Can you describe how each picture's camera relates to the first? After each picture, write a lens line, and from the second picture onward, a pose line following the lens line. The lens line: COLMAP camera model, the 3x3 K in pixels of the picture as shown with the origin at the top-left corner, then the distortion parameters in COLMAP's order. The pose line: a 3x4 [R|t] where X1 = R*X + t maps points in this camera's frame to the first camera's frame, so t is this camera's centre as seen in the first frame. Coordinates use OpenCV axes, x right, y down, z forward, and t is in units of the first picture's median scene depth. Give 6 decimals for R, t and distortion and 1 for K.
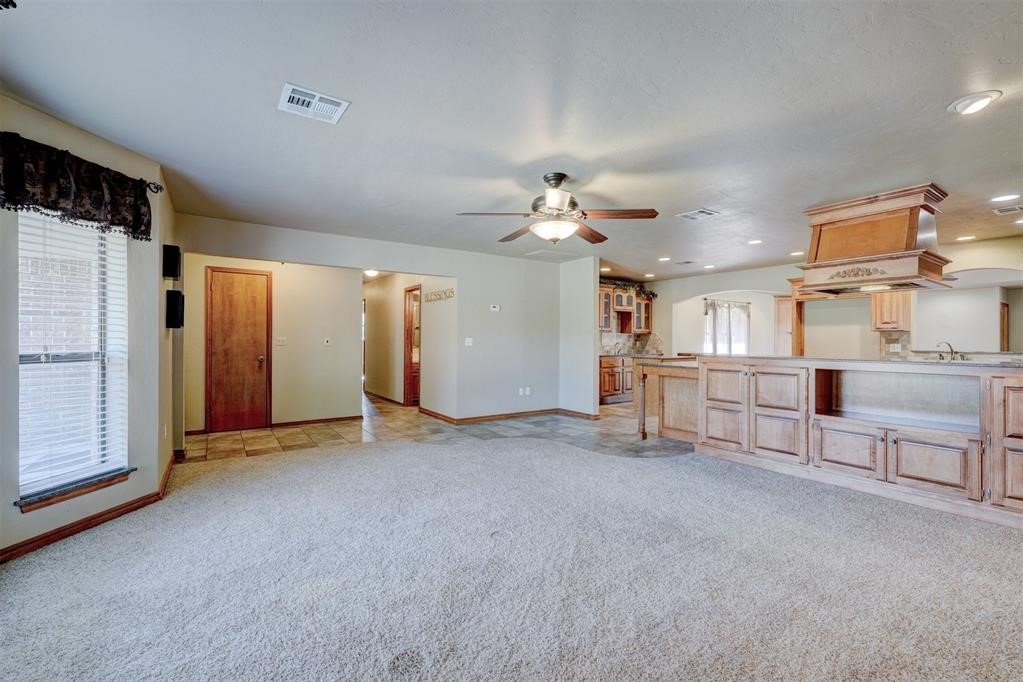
lens RADIAL K [[438.0, 0, 514.3], [0, 438.0, 342.3], [0, 0, 1]] dist [-0.006157, 0.005179]
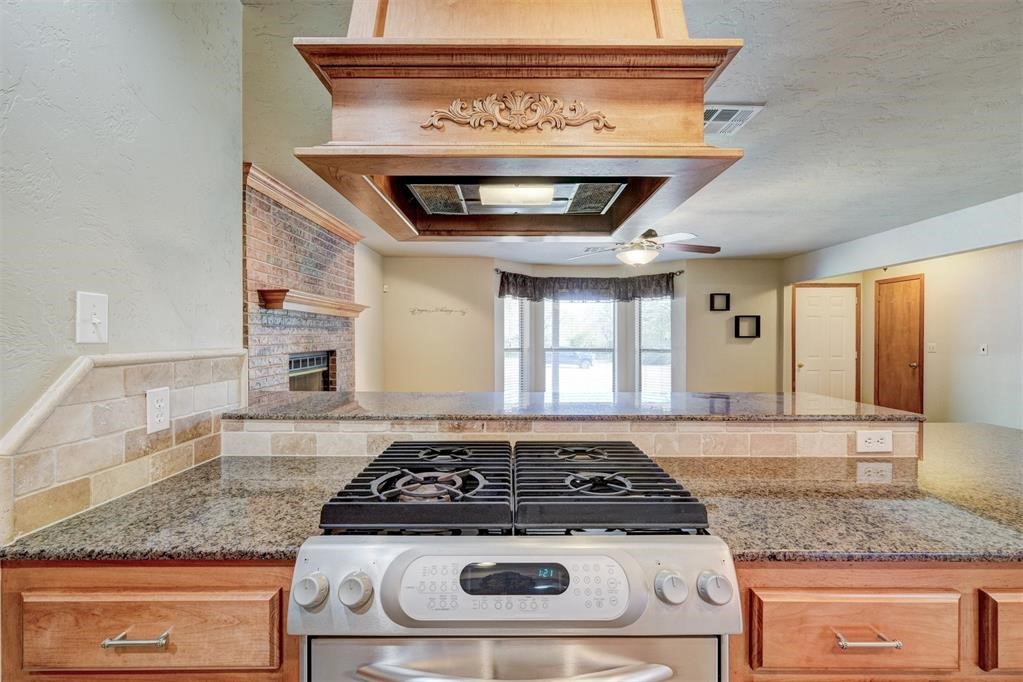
lens RADIAL K [[438.0, 0, 509.1], [0, 438.0, 339.0], [0, 0, 1]] dist [-0.006157, 0.005179]
pose [[-0.562817, -0.000536, -0.826581, 0.484422], [-0.006103, 0.999975, 0.003507, -0.012651], [0.826559, 0.007018, -0.562806, 0.524251]]
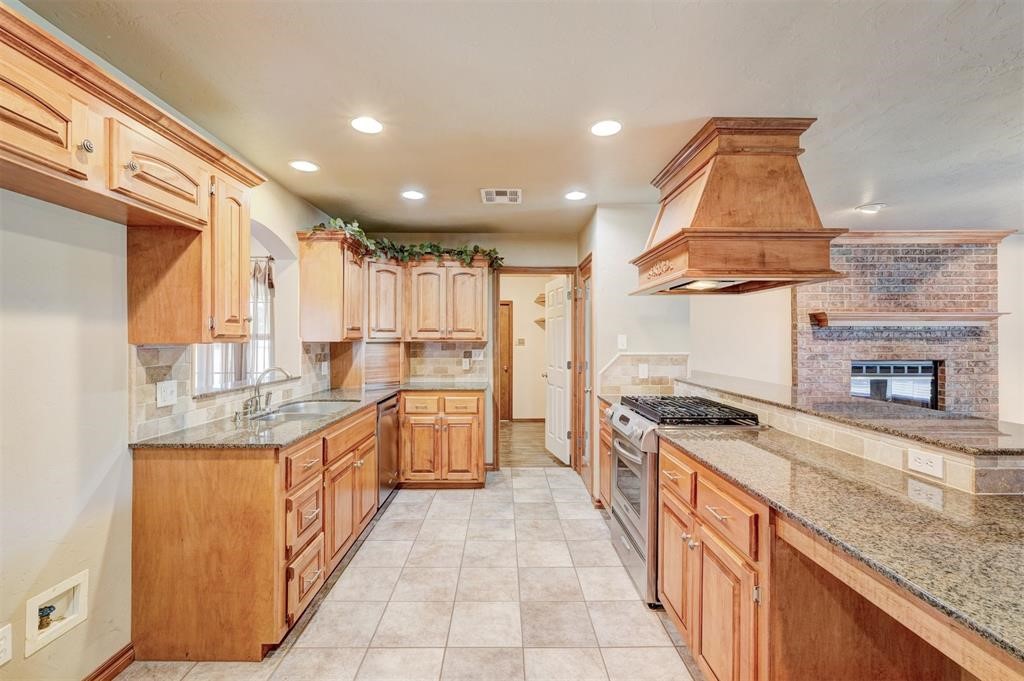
lens RADIAL K [[438.5, 0, 505.4], [0, 438.5, 336.9], [0, 0, 1]] dist [-0.006157, 0.005179]
pose [[-0.826763, -0.003571, 0.562539, 0.315698], [-0.004274, 0.999991, 0.000066, -0.021414], [-0.562534, -0.002349, -0.826771, 0.764905]]
